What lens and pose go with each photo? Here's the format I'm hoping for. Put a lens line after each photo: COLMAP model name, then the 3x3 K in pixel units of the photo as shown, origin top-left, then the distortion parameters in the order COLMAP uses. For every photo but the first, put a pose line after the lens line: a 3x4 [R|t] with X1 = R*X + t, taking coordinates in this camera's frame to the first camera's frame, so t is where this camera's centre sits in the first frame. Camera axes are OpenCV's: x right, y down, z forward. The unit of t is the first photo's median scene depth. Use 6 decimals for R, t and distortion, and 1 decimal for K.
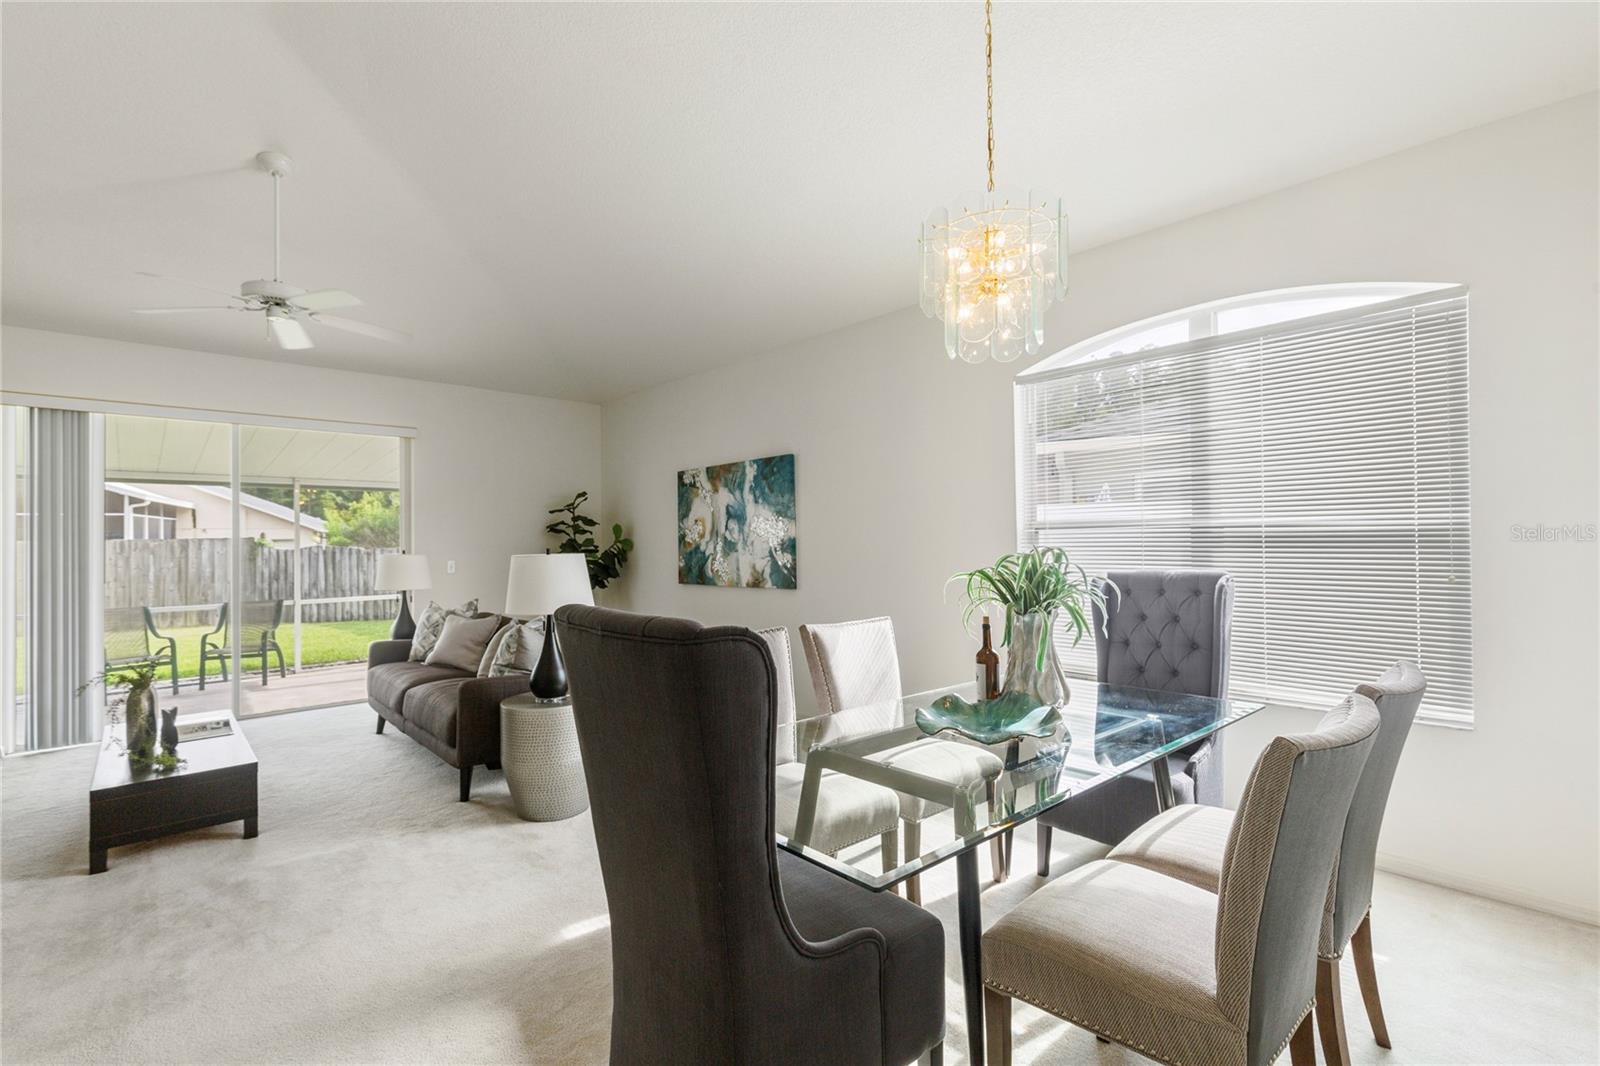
lens RADIAL K [[725.4, 0, 801.6], [0, 725.4, 535.3], [0, 0, 1]] dist [0.004354, -0.000370]
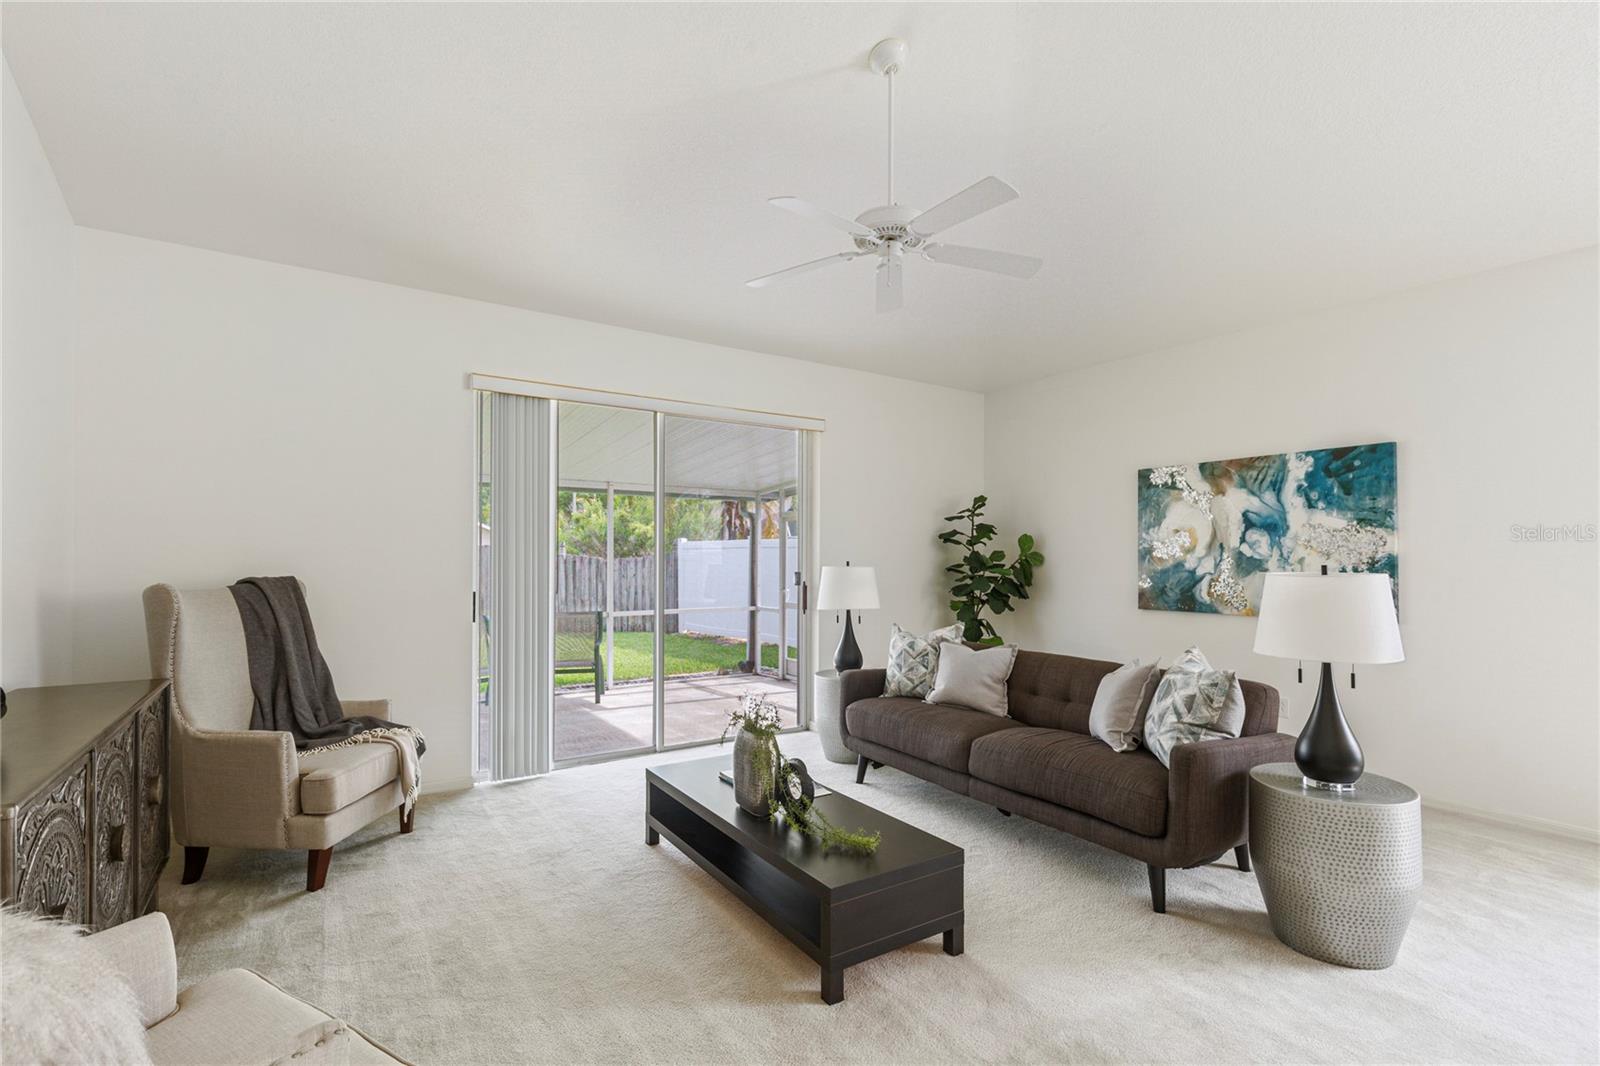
lens RADIAL K [[725.4, 0, 752.1], [0, 725.4, 554.9], [0, 0, 1]] dist [0.004354, -0.000370]
pose [[0.986421, 0.016837, -0.163372, -0.487325], [-0.015921, 0.999849, 0.006917, 0.008262], [0.163464, -0.004222, 0.986540, 0.143523]]
